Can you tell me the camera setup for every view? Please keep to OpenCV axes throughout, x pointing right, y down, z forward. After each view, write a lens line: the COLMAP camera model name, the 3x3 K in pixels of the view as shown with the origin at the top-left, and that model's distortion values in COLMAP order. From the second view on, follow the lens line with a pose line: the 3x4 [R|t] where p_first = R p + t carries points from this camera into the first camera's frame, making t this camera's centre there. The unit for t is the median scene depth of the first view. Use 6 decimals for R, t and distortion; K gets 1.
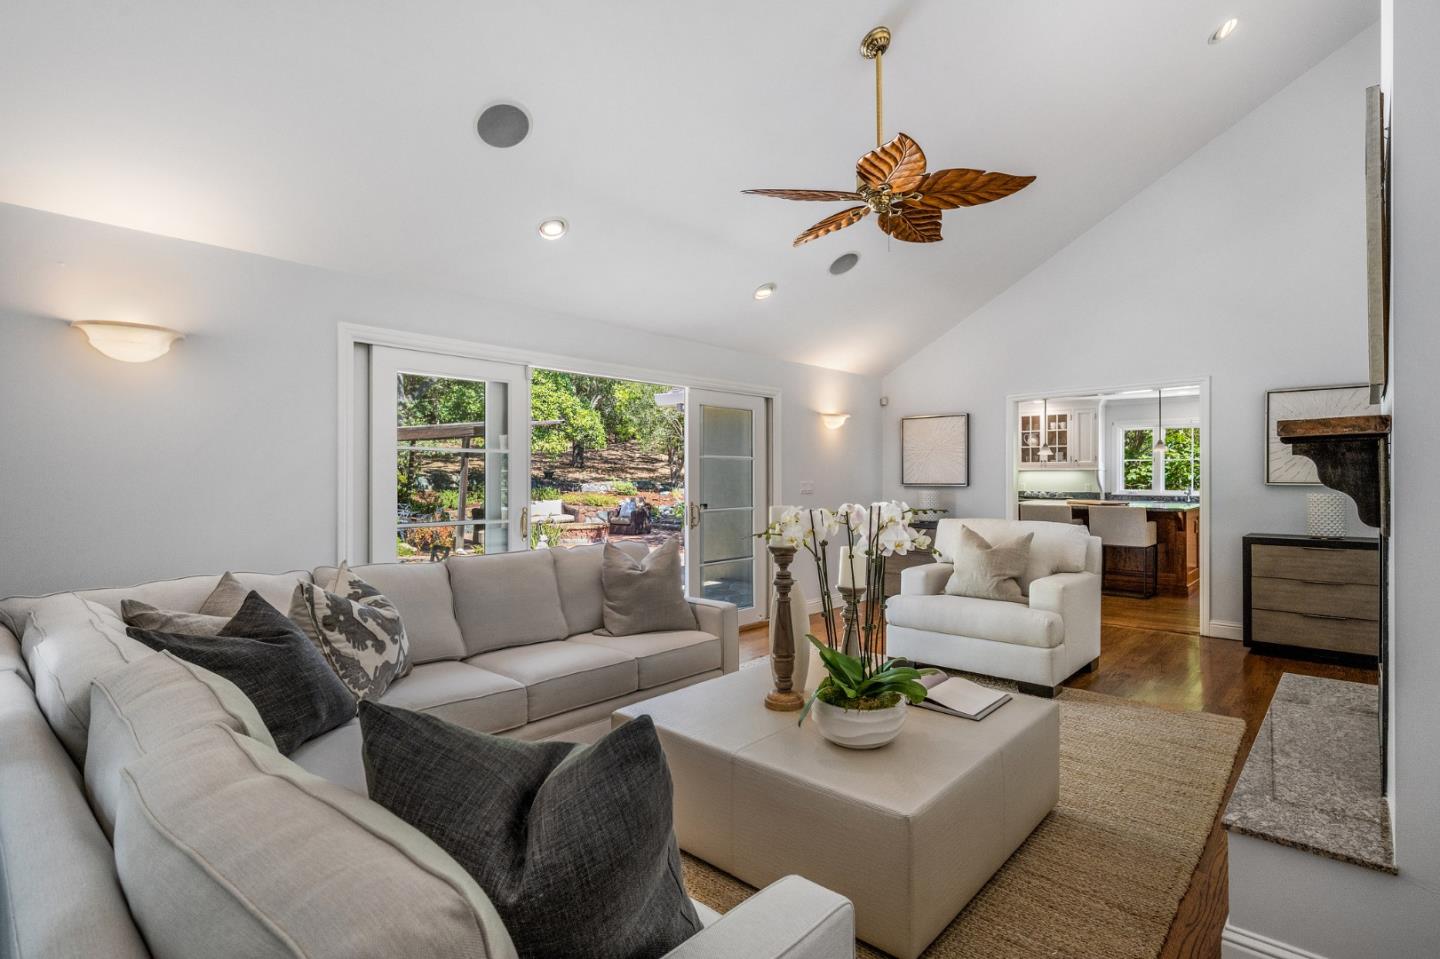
lens RADIAL K [[706.5, 0, 720.0], [0, 706.5, 479.5], [0, 0, 1]] dist [0.004386, -0.000596]
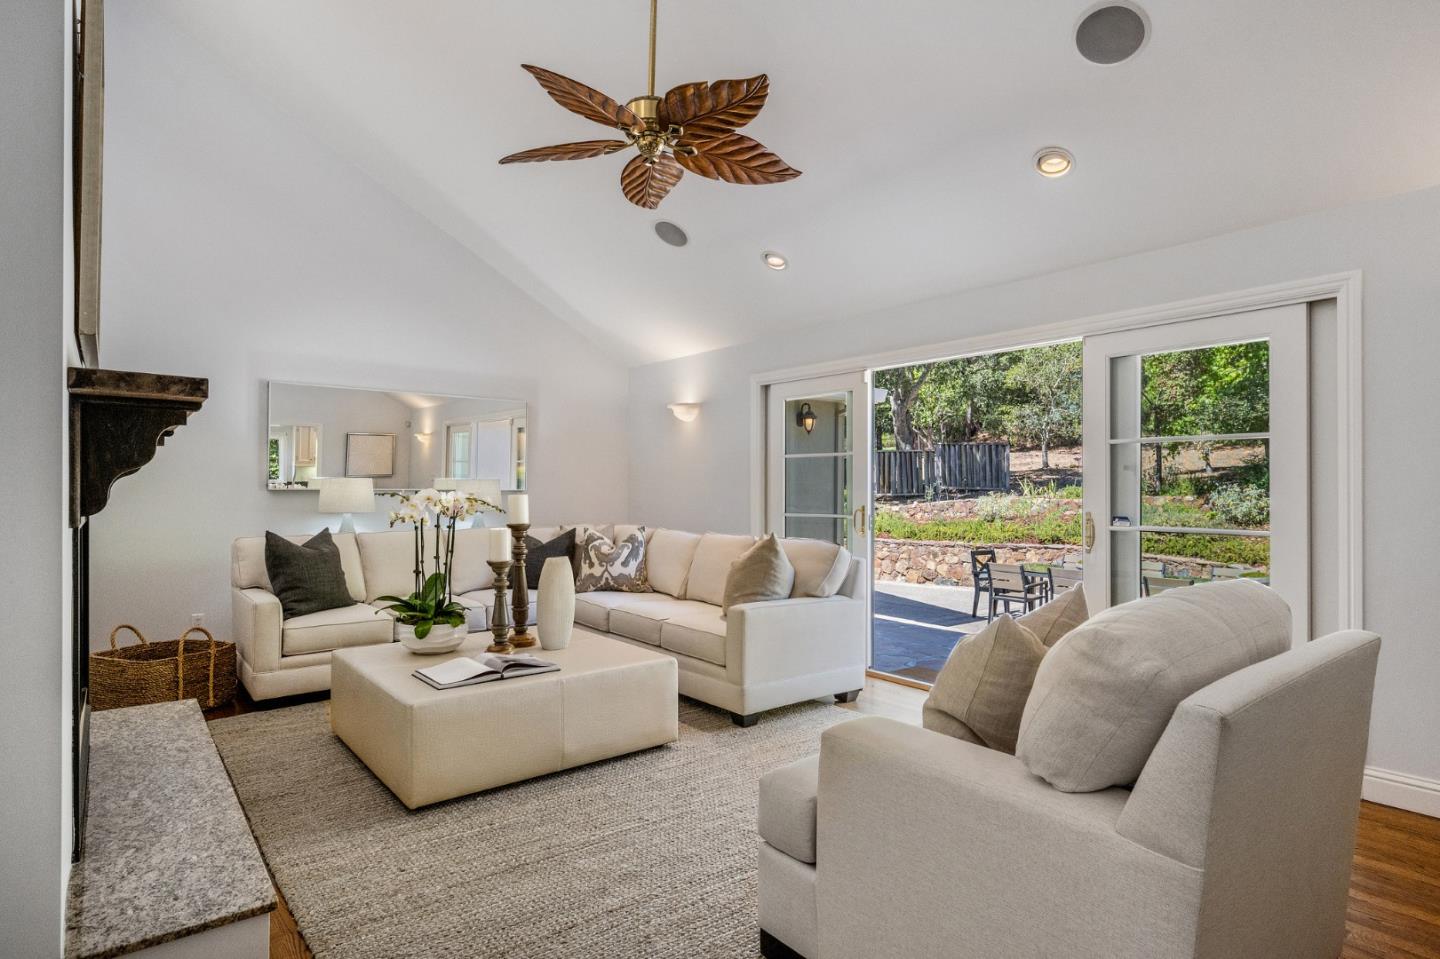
lens RADIAL K [[759.9, 0, 720.0], [0, 759.9, 479.5], [0, 0, 1]] dist [0.001308, 0.000817]
pose [[-0.155626, -0.011517, -0.987749, 1.509958], [-0.002780, 0.999933, -0.011221, 0.024204], [0.987812, 0.001000, -0.155647, 1.662787]]
